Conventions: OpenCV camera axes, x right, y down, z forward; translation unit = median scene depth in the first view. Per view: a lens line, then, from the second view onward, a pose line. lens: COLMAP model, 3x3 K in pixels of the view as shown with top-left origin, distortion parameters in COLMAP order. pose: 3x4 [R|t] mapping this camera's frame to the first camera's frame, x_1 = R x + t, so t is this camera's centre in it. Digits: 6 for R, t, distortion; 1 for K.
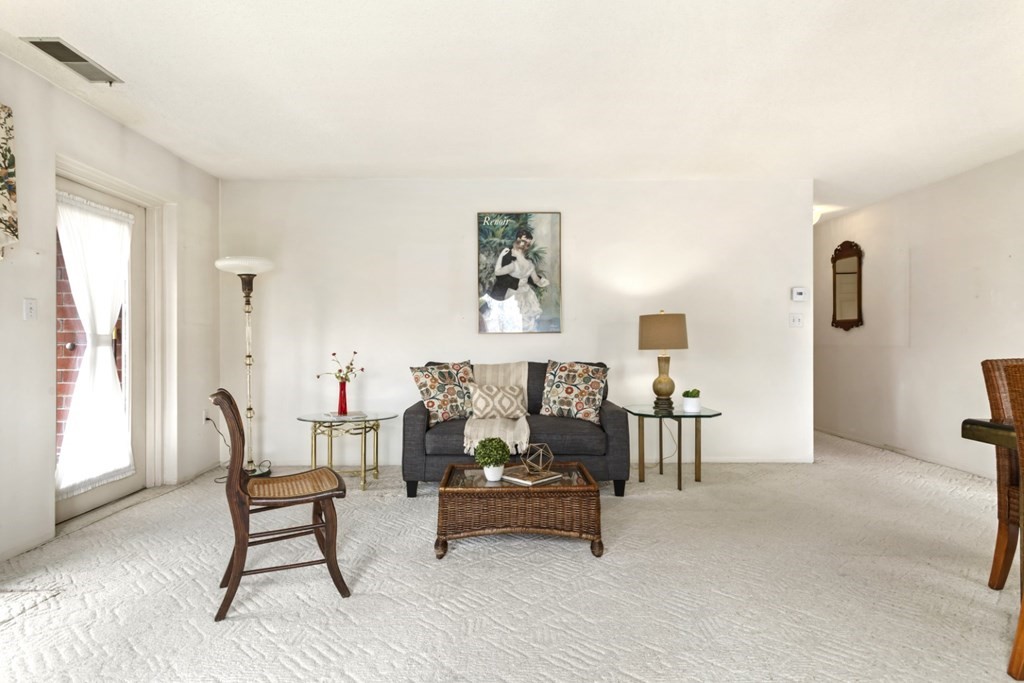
lens RADIAL K [[505.0, 0, 507.3], [0, 505.0, 341.3], [0, 0, 1]] dist [-0.002025, 0.003507]
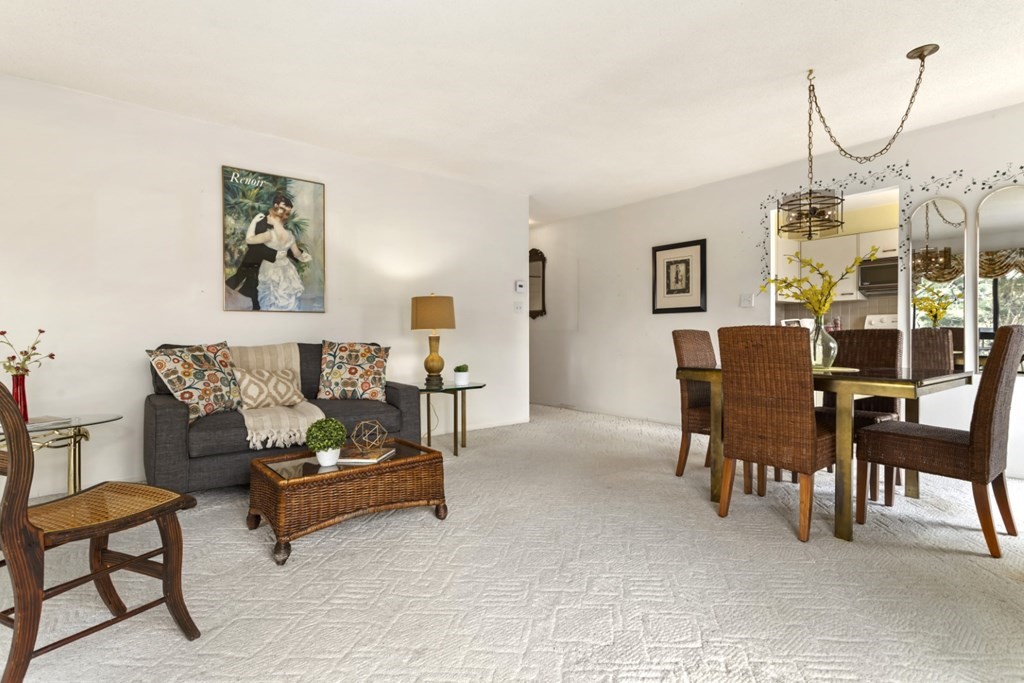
lens RADIAL K [[505.0, 0, 504.1], [0, 505.0, 337.7], [0, 0, 1]] dist [-0.002025, 0.003507]
pose [[0.778003, -0.002250, 0.628257, -0.248778], [0.001718, 0.999997, 0.001454, 0.032219], [-0.628258, -0.000052, 0.778005, 0.069387]]
